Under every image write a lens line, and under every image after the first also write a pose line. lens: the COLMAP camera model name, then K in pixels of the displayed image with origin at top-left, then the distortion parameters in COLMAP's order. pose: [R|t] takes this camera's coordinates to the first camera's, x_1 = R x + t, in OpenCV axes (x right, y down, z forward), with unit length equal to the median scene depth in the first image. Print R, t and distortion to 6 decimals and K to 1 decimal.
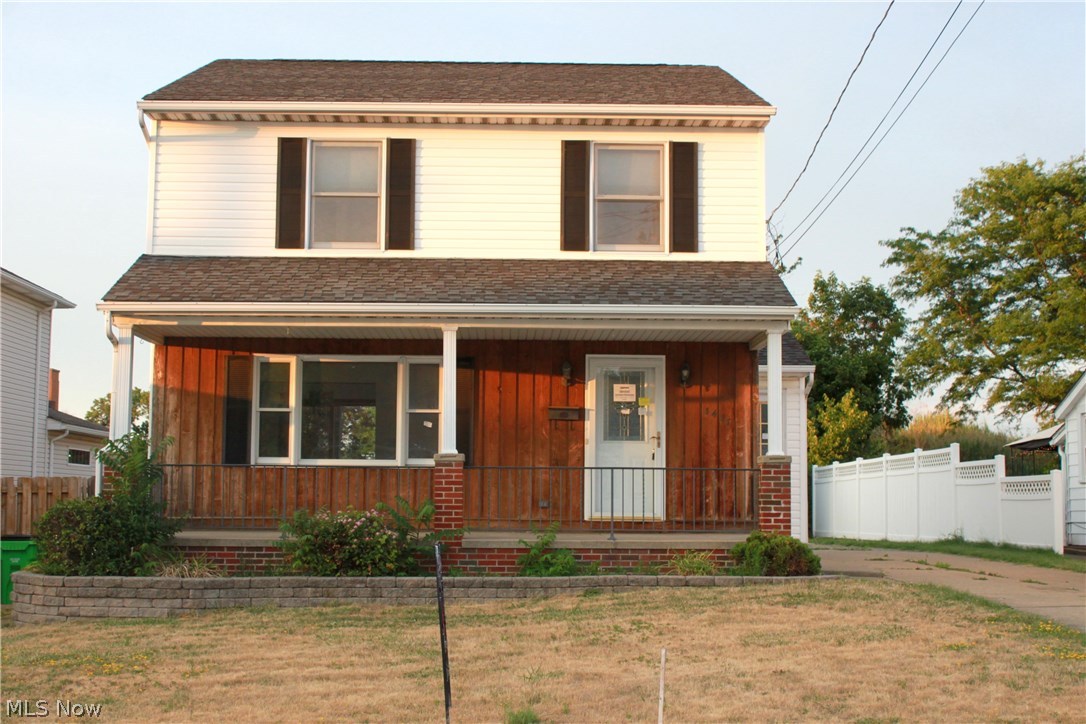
lens RADIAL K [[1466.1, 0, 542.8], [0, 1466.1, 363.0], [0, 0, 1]] dist [-0.016482, 0.000000]
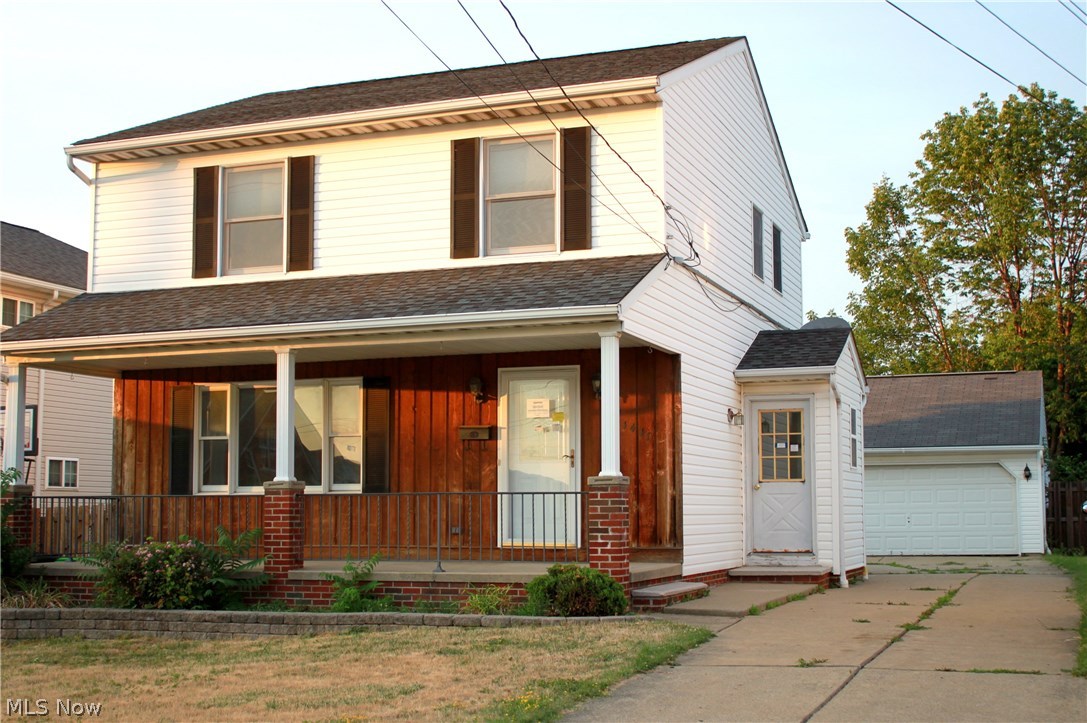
lens RADIAL K [[1466.2, 0, 543.1], [0, 1466.2, 362.0], [0, 0, 1]] dist [-0.005029, 0.000000]
pose [[0.920547, -0.049444, -0.387490, 0.423010], [0.047254, 0.998768, -0.015184, 0.005901], [0.387763, -0.004333, 0.921749, 0.162410]]
